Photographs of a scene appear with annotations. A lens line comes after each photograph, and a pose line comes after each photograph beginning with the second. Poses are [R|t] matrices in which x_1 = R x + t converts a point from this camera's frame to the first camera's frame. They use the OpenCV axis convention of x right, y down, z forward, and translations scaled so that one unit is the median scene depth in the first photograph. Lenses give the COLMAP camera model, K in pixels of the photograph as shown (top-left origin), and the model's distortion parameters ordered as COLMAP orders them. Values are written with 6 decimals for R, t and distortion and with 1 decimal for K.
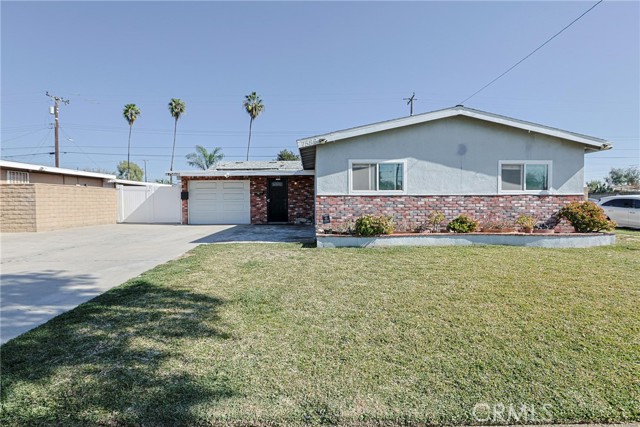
lens RADIAL K [[312.4, 0, 318.5], [0, 312.4, 209.9], [0, 0, 1]] dist [-0.058873, 0.016743]
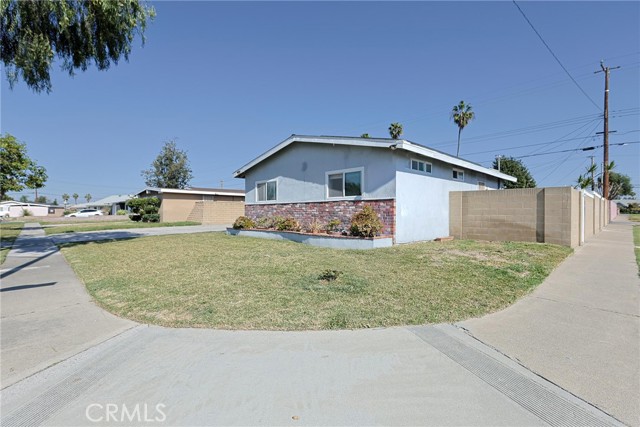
lens RADIAL K [[312.4, 0, 318.5], [0, 312.4, 209.9], [0, 0, 1]] dist [-0.058873, 0.016743]
pose [[0.674870, -0.004485, -0.737923, 1.444642], [-0.025873, 0.999223, -0.029735, 0.019427], [0.737483, 0.039160, 0.674230, 0.181266]]
